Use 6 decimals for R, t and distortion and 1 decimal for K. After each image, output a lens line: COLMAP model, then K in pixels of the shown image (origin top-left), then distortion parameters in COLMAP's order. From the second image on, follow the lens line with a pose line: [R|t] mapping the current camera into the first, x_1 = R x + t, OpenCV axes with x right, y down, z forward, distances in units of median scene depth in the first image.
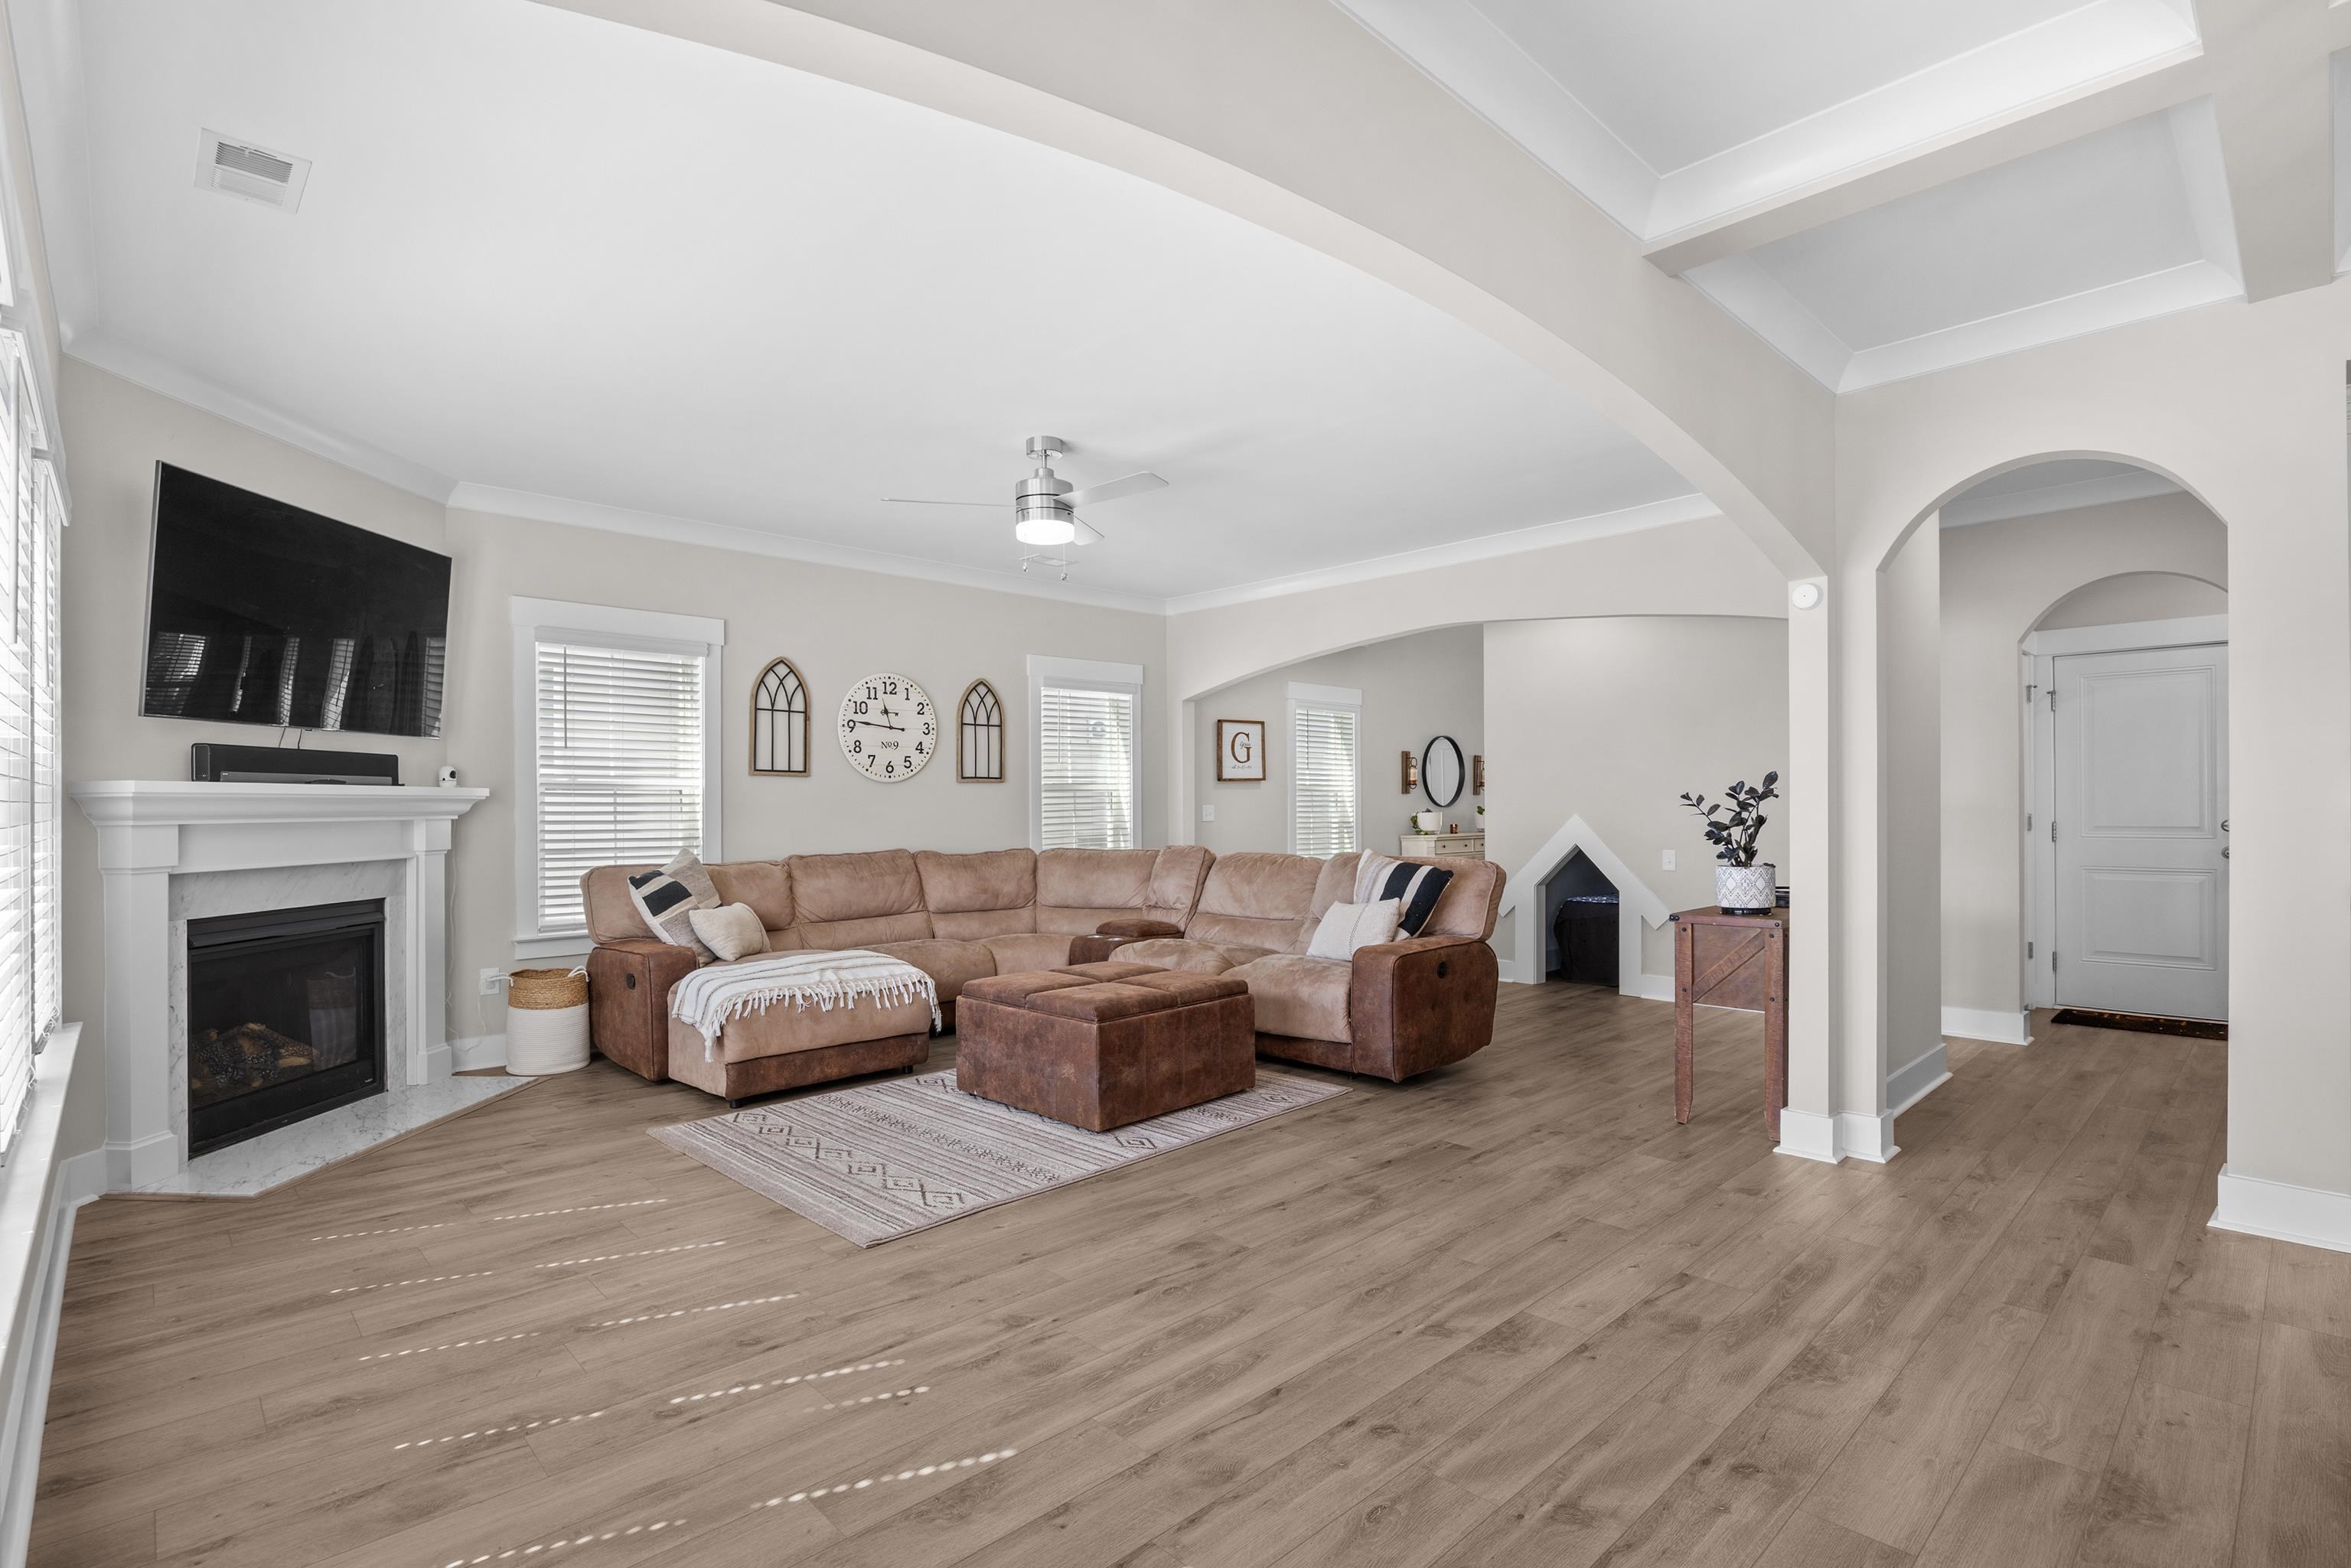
lens RADIAL K [[1103.6, 0, 1173.6], [0, 1103.6, 813.8], [0, 0, 1]] dist [-0.003723, -0.000653]
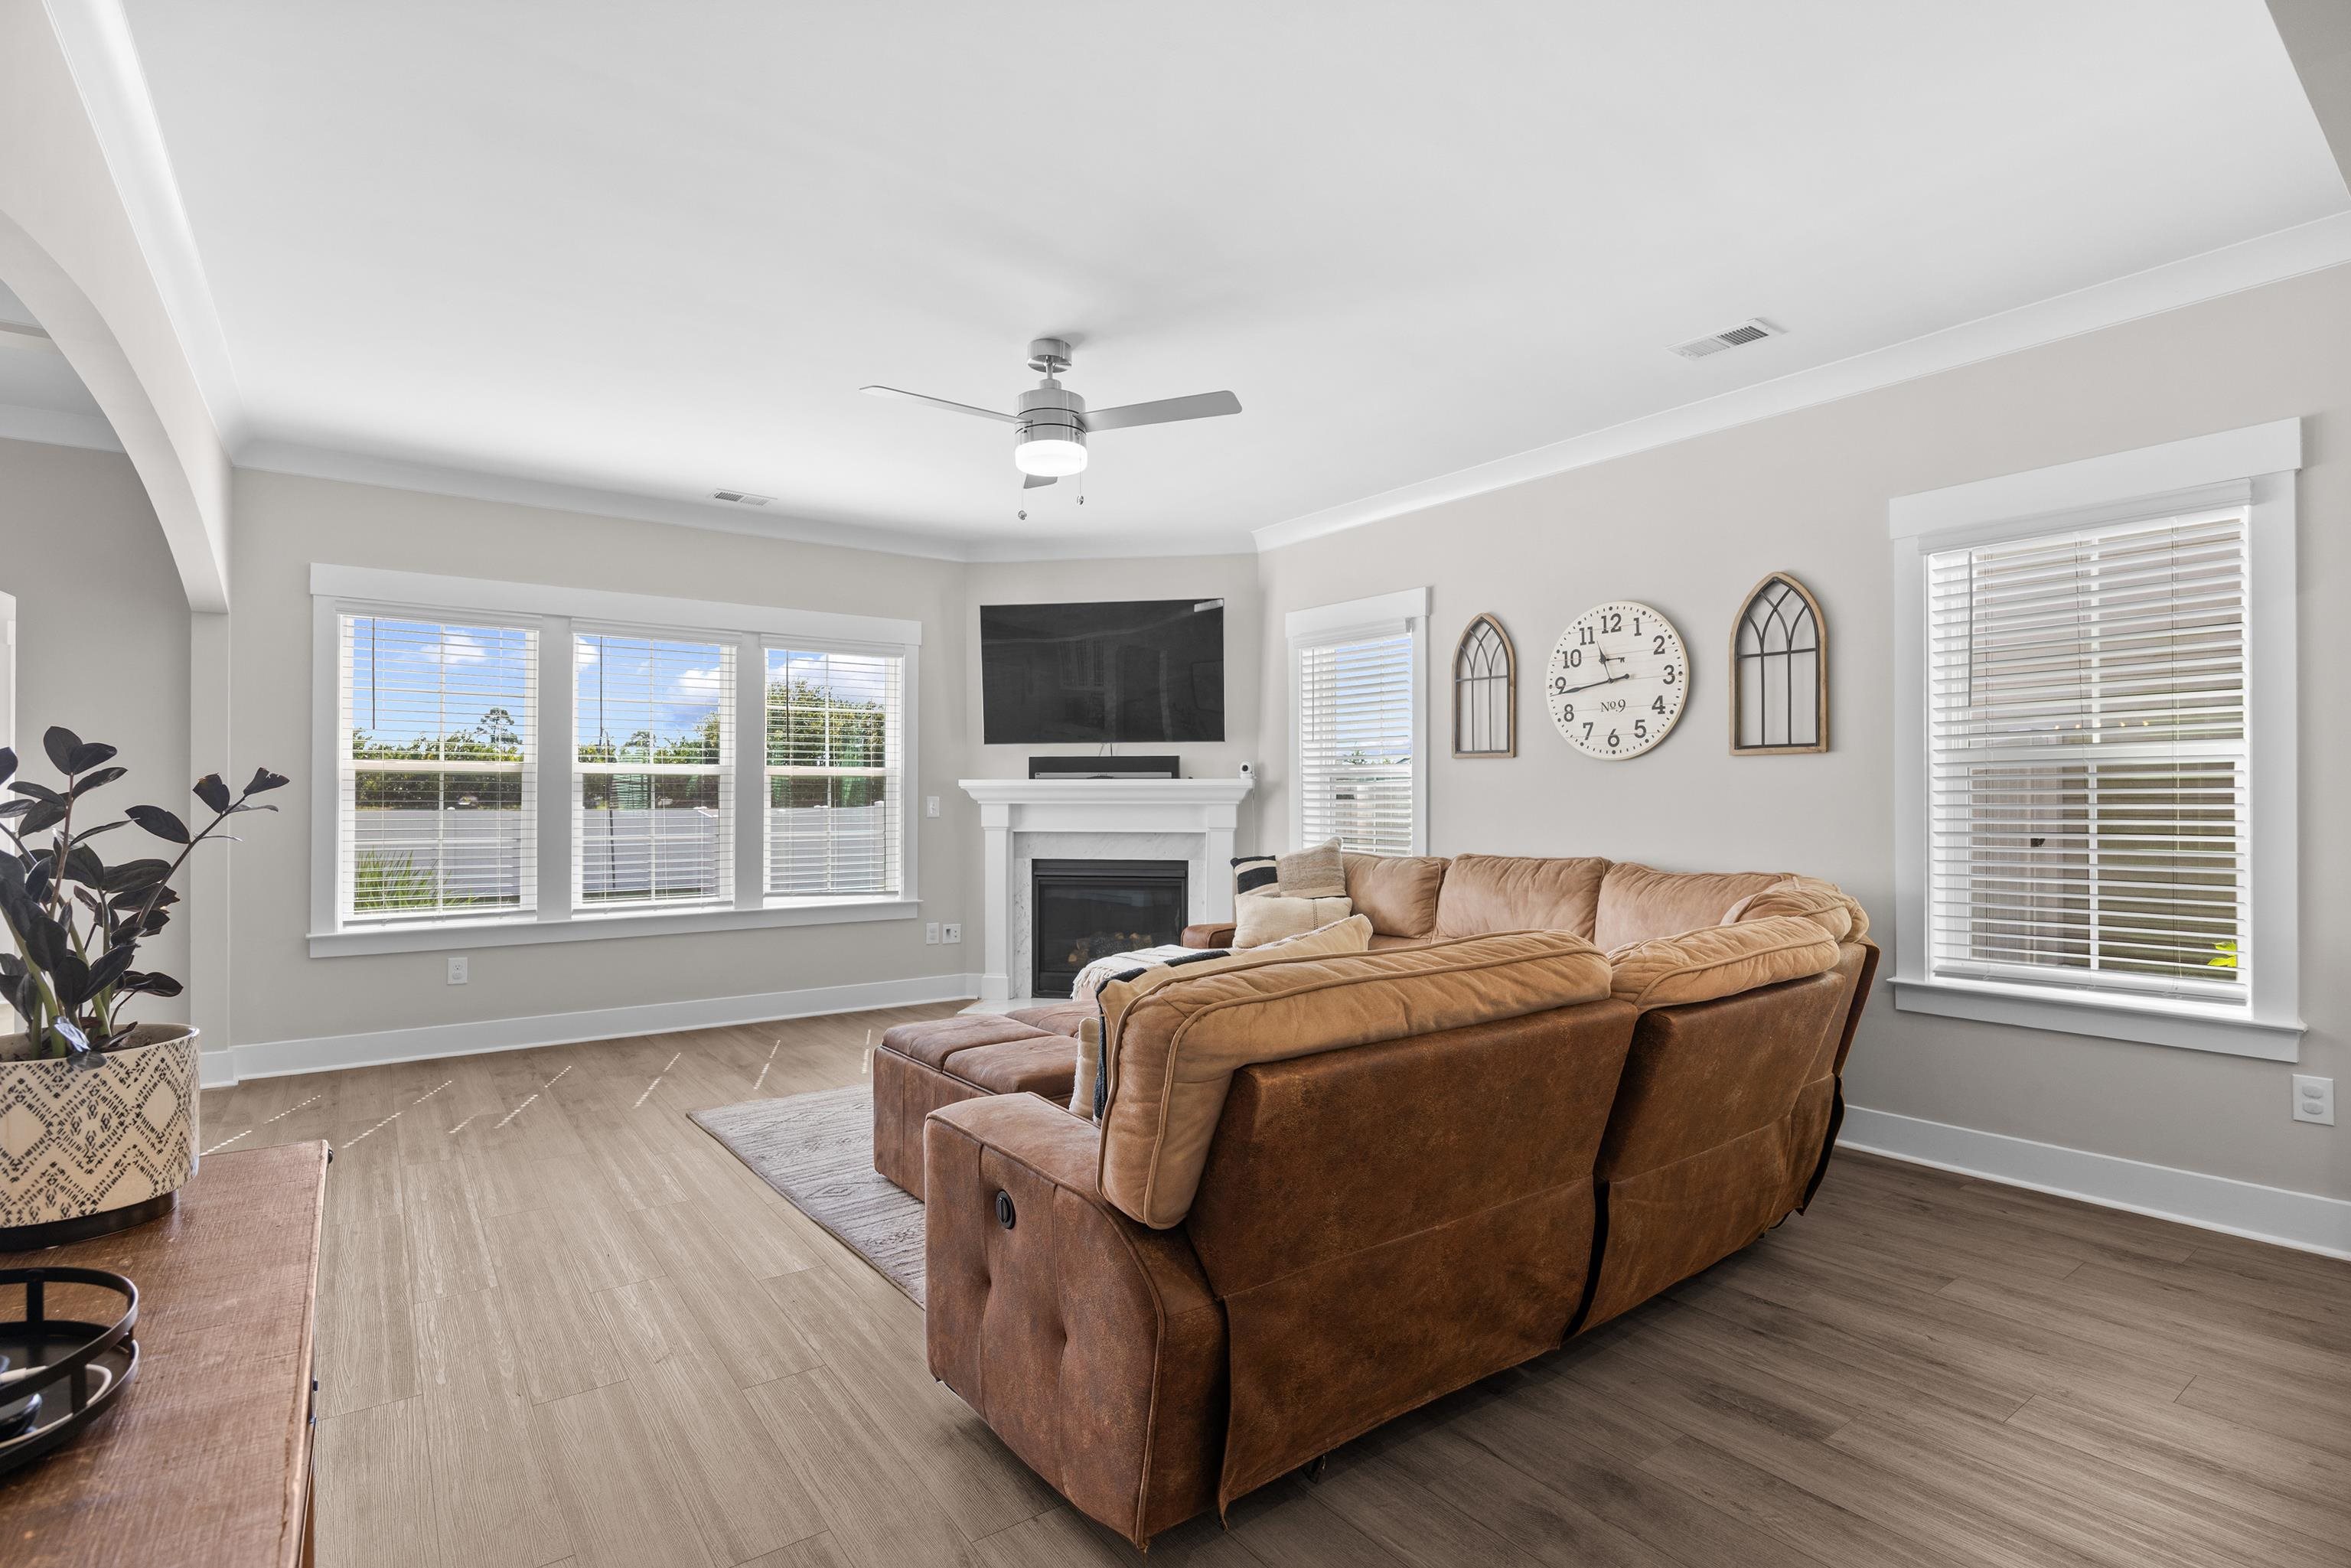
lens RADIAL K [[1131.2, 0, 1144.5], [0, 1131.2, 782.3], [0, 0, 1]] dist [-0.003902, -0.000623]
pose [[-0.142000, -0.003621, -0.989860, 0.518188], [-0.004958, 0.999983, -0.002947, -0.012150], [0.989854, 0.004490, -0.142016, 0.873564]]
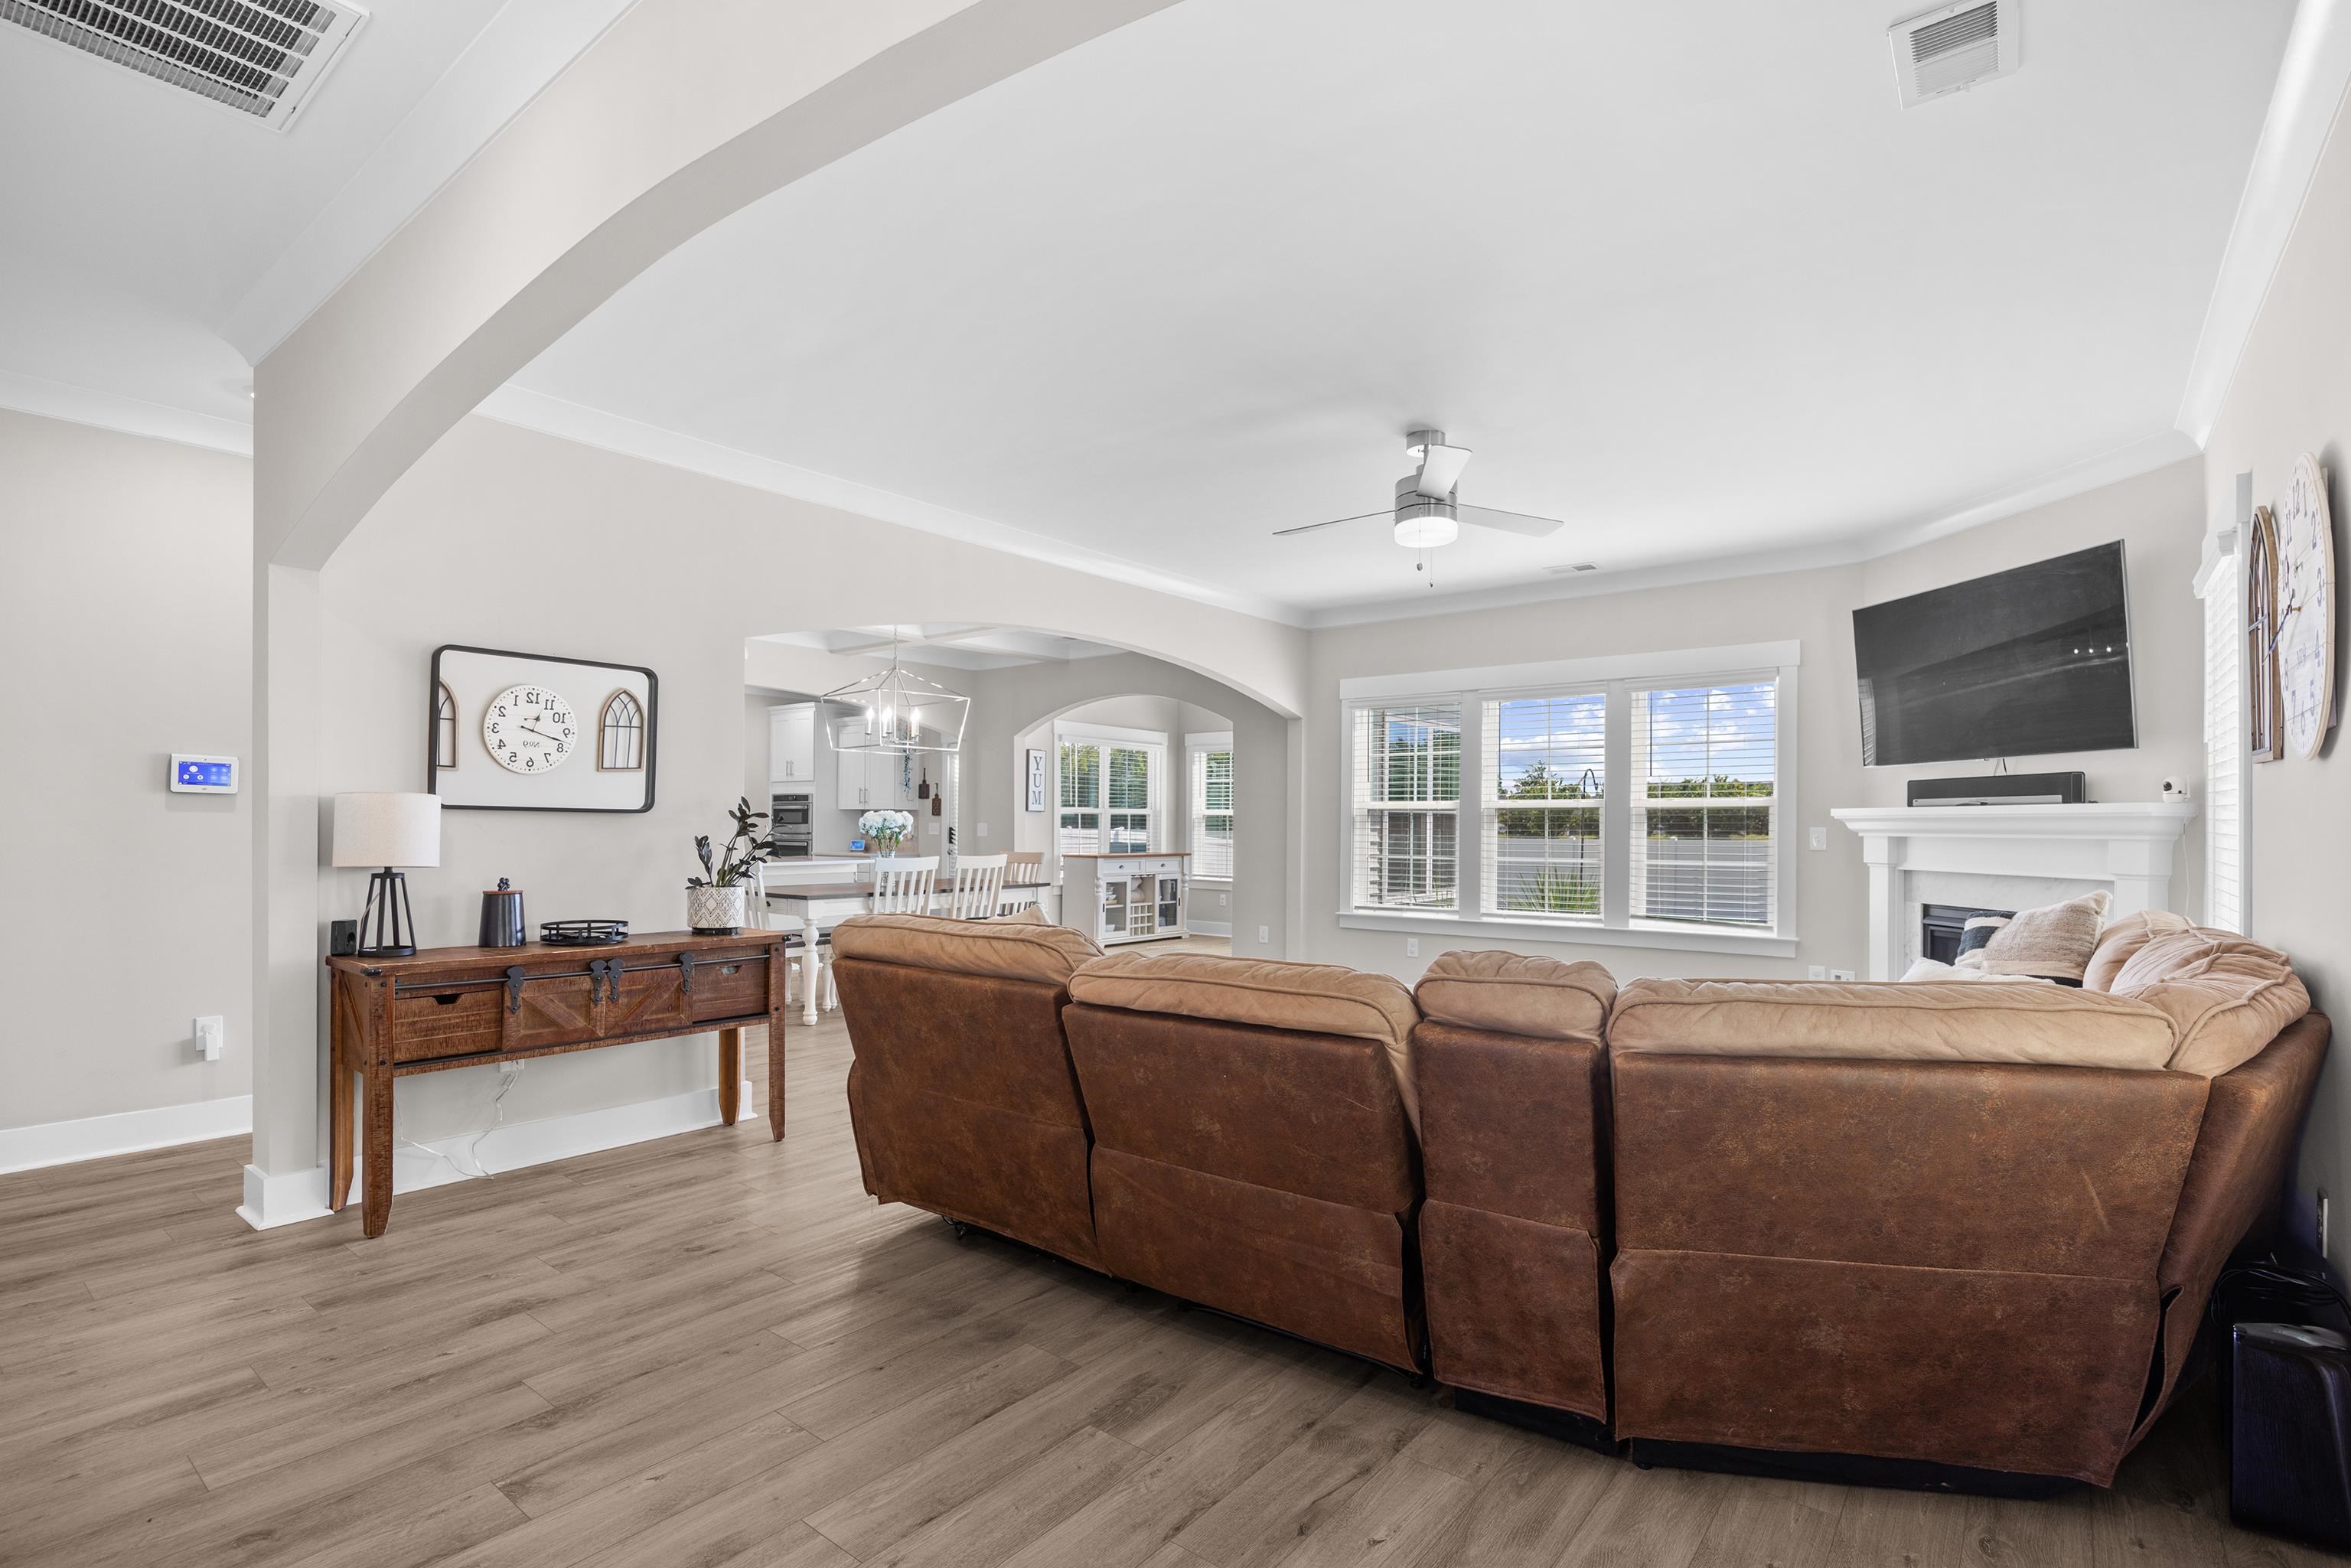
lens RADIAL K [[1103.6, 0, 1173.6], [0, 1103.6, 813.8], [0, 0, 1]] dist [-0.003723, -0.000653]
pose [[-0.992320, 0.002761, -0.123670, 0.151355], [0.003242, 0.999988, -0.003686, -0.011256], [0.123659, -0.004059, -0.992317, 1.410515]]
